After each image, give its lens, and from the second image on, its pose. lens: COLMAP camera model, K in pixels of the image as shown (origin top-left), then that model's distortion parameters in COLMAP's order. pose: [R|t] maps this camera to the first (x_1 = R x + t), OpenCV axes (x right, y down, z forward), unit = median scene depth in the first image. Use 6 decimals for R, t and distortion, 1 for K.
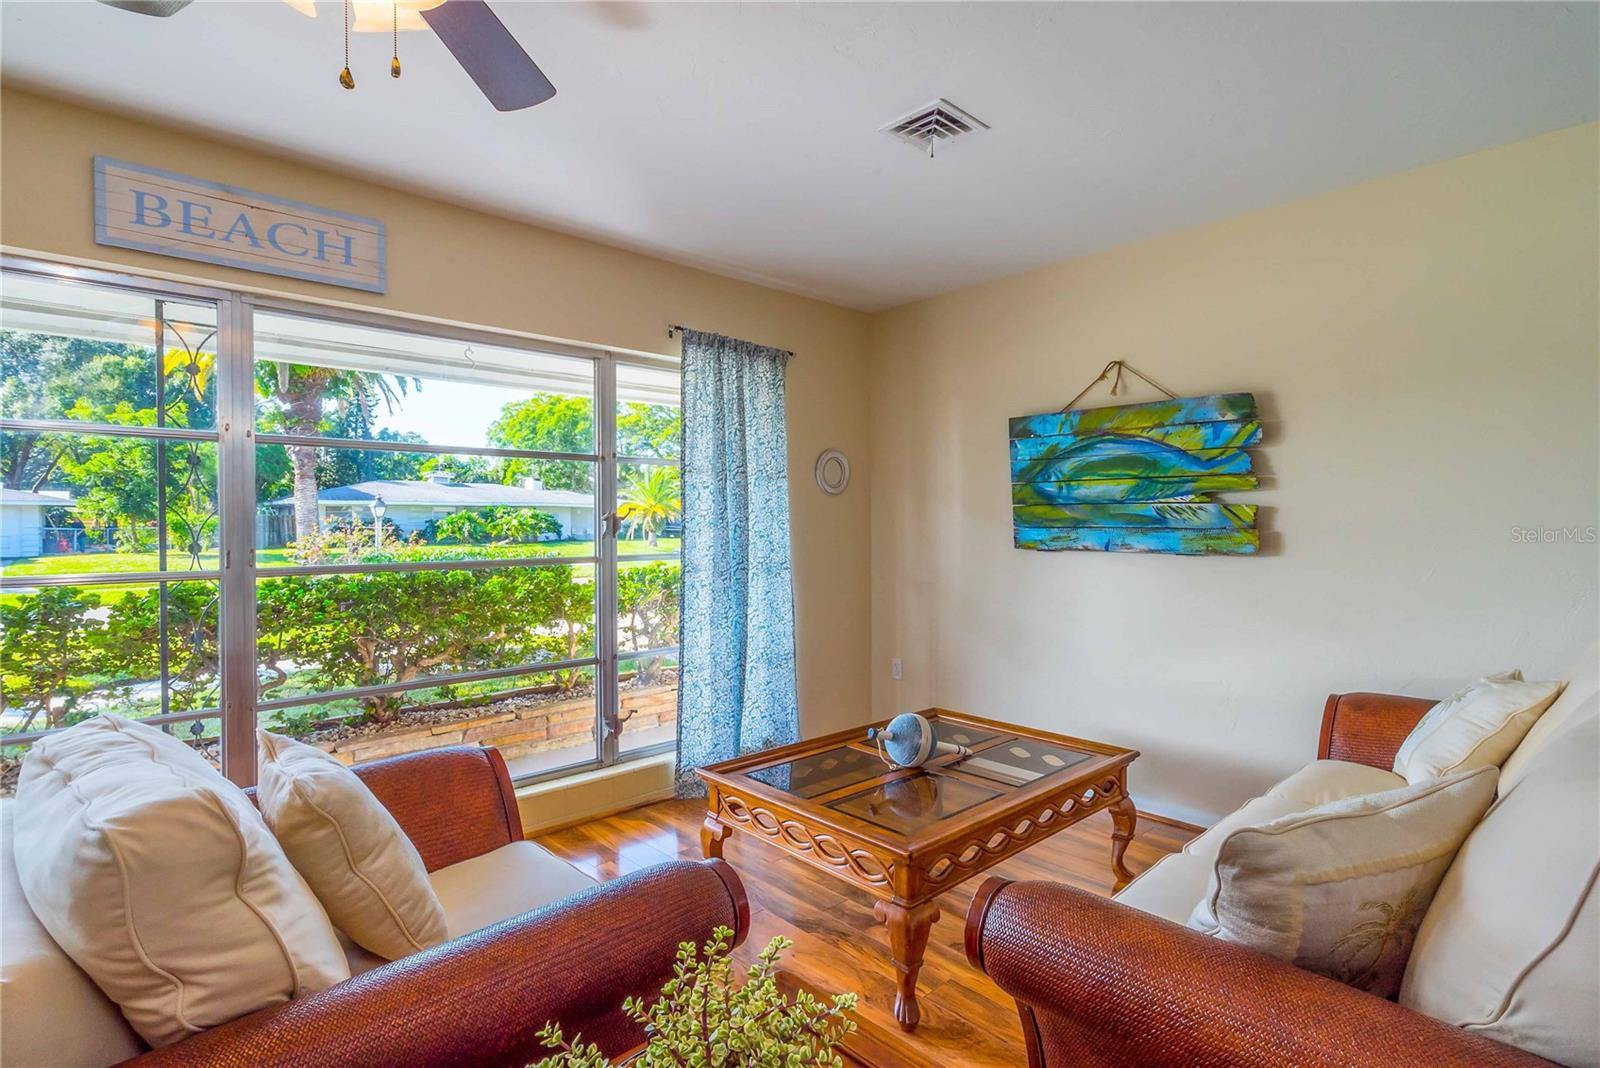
lens RADIAL K [[795.5, 0, 800.0], [0, 795.5, 534.0], [0, 0, 1]] dist [-0.000740, 0.000307]
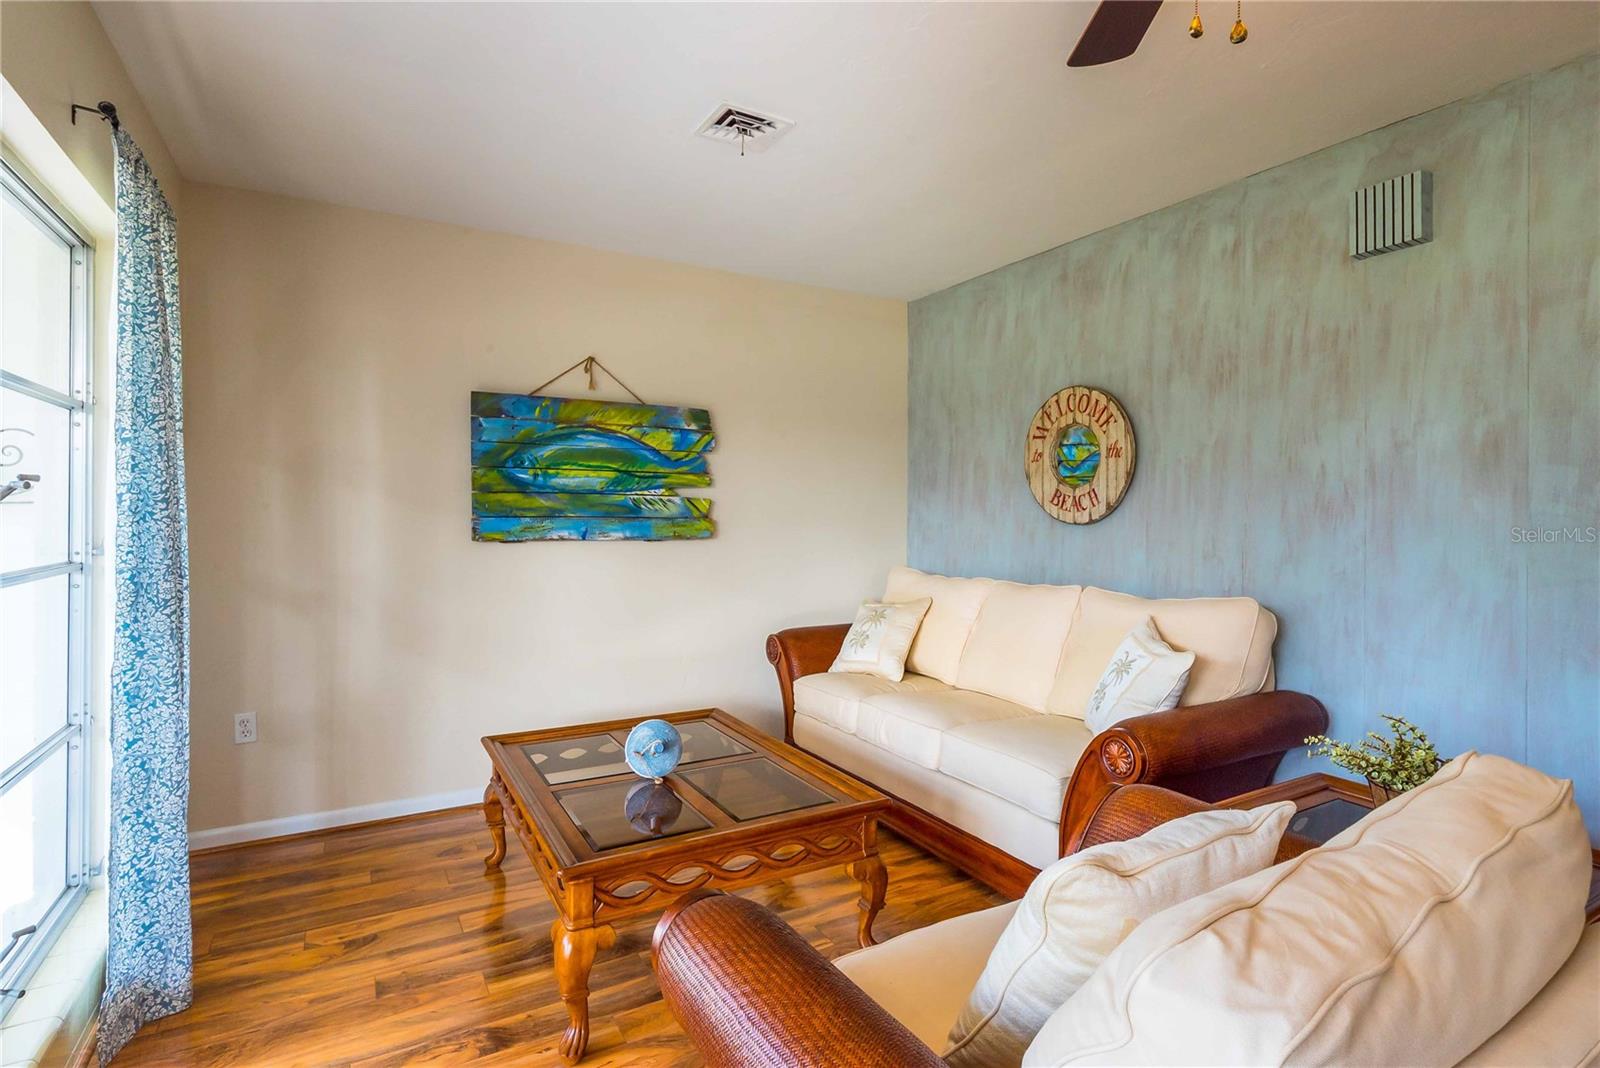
lens RADIAL K [[795.5, 0, 800.0], [0, 795.5, 534.0], [0, 0, 1]] dist [-0.000740, 0.000307]
pose [[0.206932, -0.024755, 0.978042, -0.569364], [0.007086, 0.999692, 0.023803, -0.008782], [-0.978330, 0.002005, 0.207044, 0.522965]]
